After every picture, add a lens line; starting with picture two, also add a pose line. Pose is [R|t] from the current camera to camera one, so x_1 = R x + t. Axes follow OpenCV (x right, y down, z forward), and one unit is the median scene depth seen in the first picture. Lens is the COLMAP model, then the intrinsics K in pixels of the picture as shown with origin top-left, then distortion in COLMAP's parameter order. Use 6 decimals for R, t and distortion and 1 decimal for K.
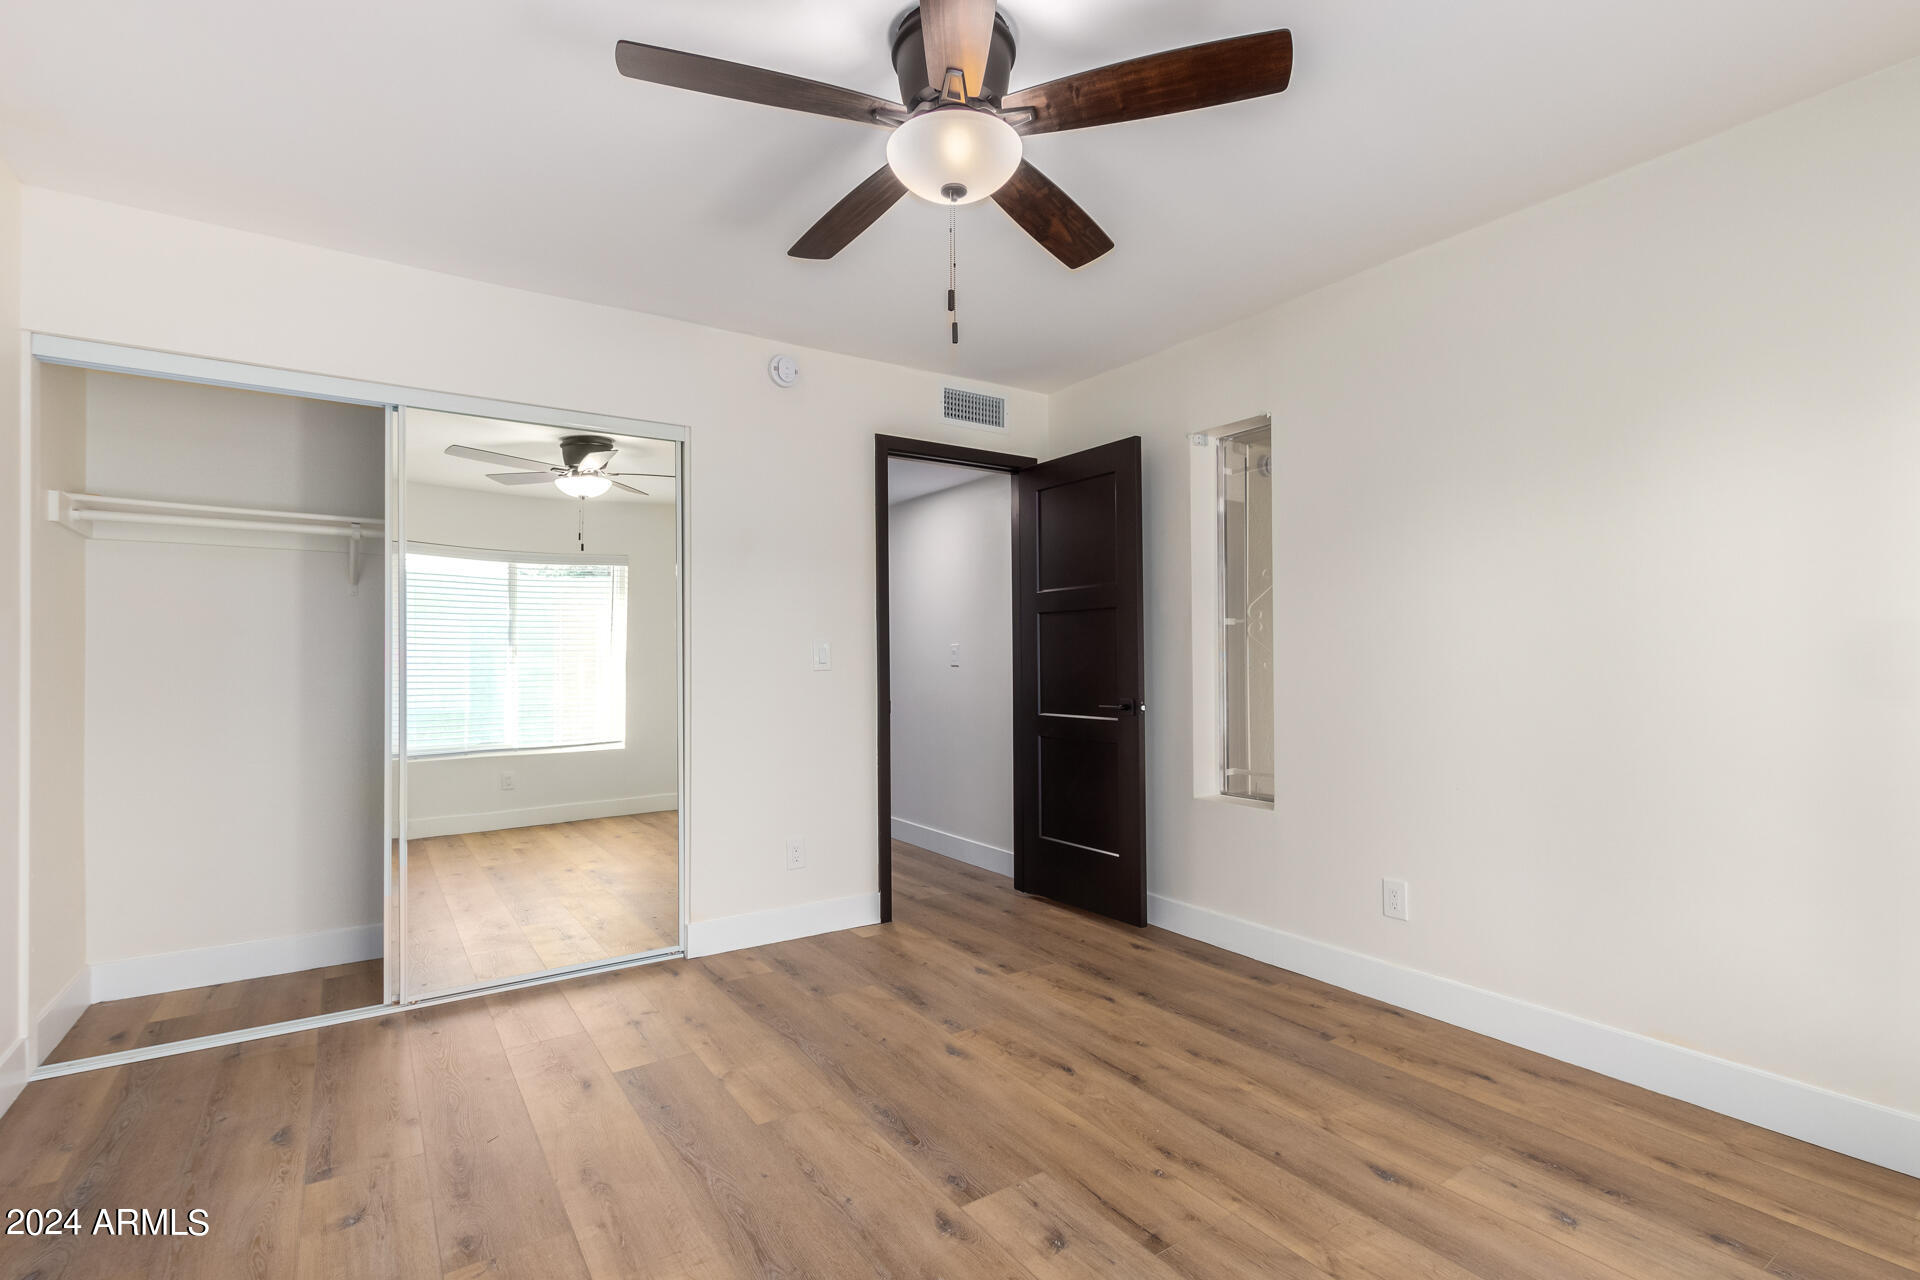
lens RADIAL K [[884.5, 0, 954.2], [0, 884.5, 637.3], [0, 0, 1]] dist [0.004040, -0.003200]
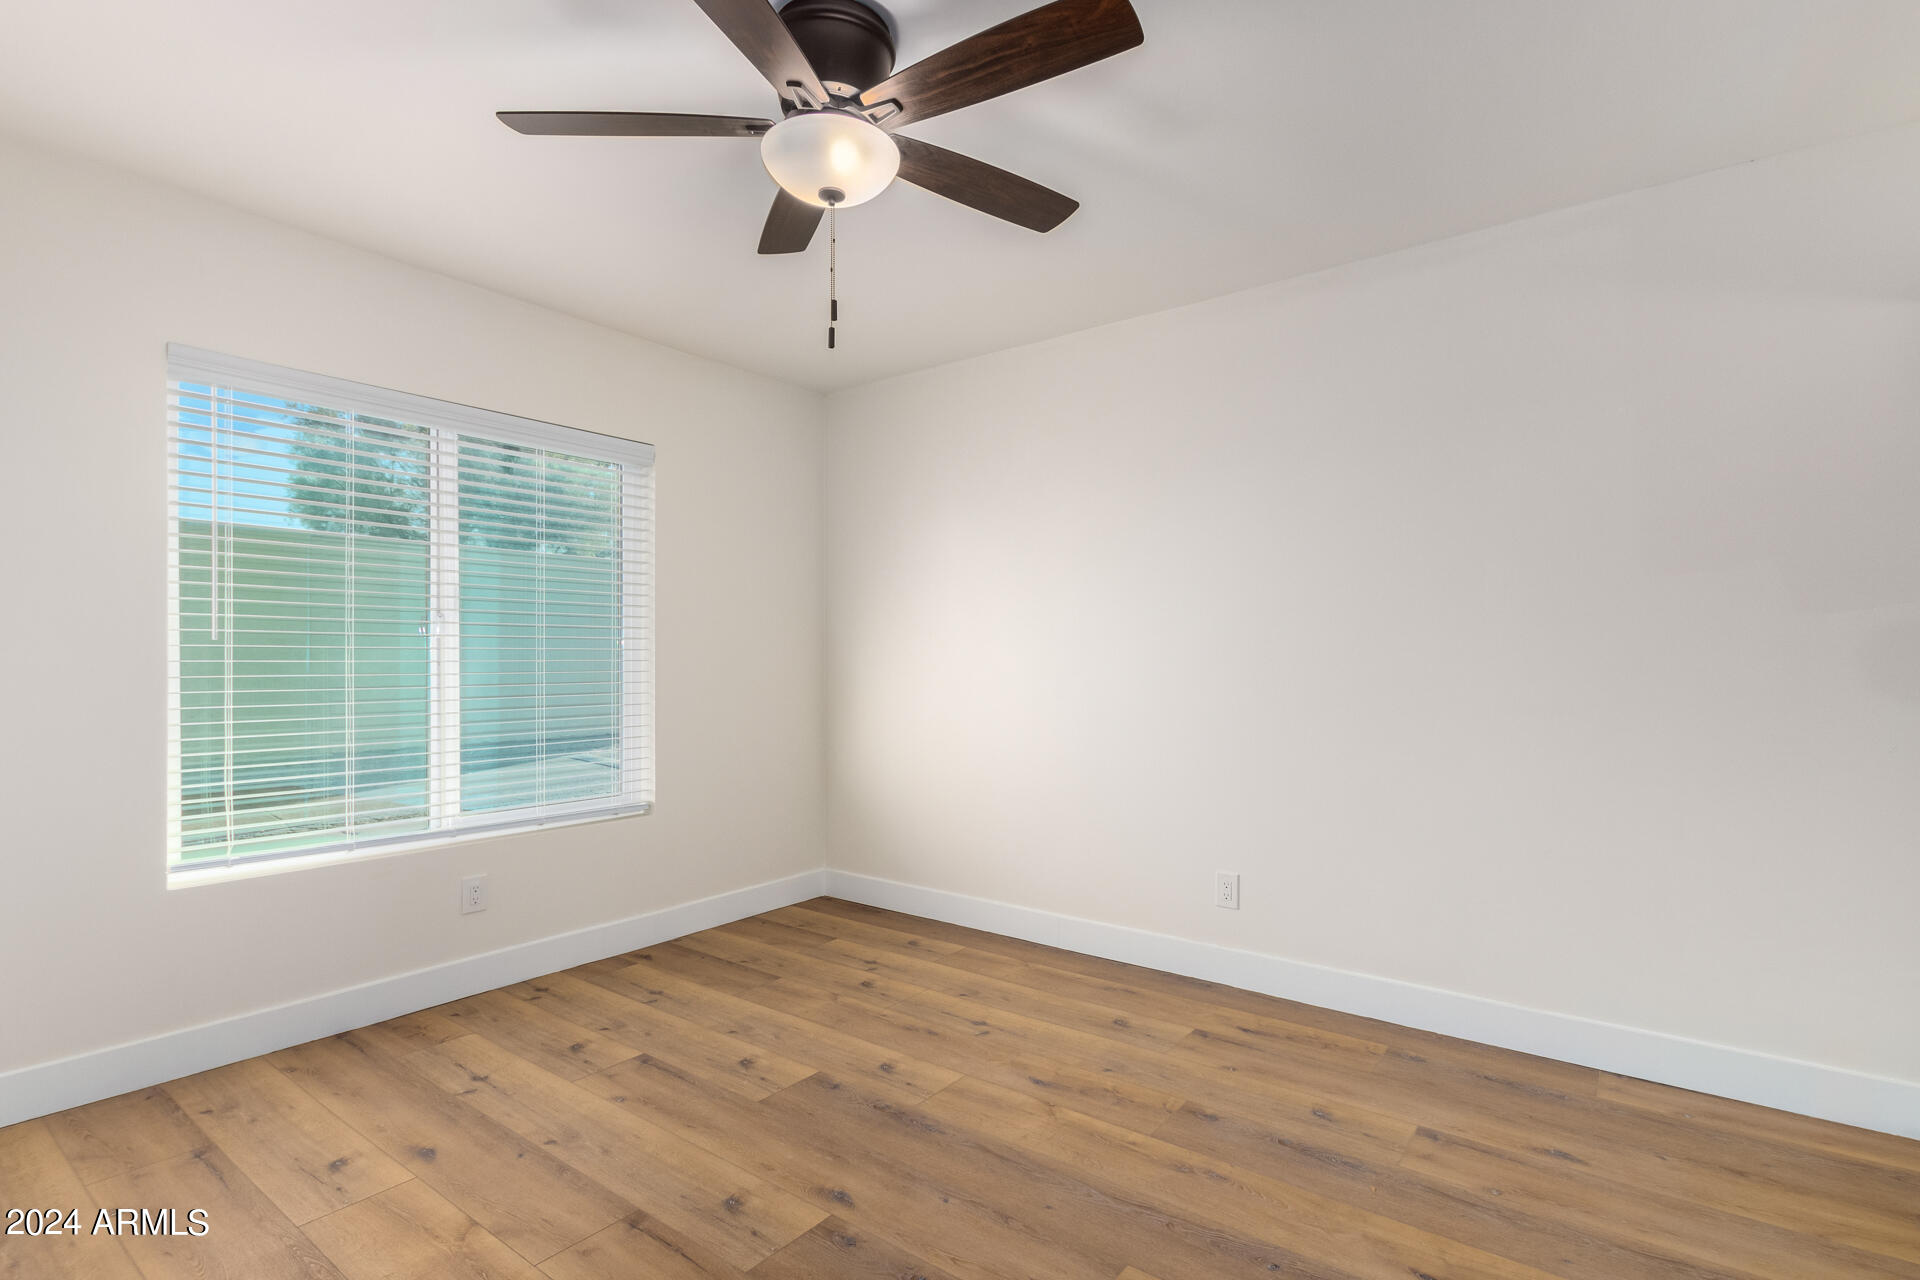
lens RADIAL K [[884.5, 0, 954.2], [0, 884.5, 637.3], [0, 0, 1]] dist [0.004040, -0.003200]
pose [[-0.943492, -0.002035, -0.331389, 0.207923], [0.014529, 0.998766, -0.047499, 0.050063], [0.331077, -0.049630, -0.942298, 2.019265]]
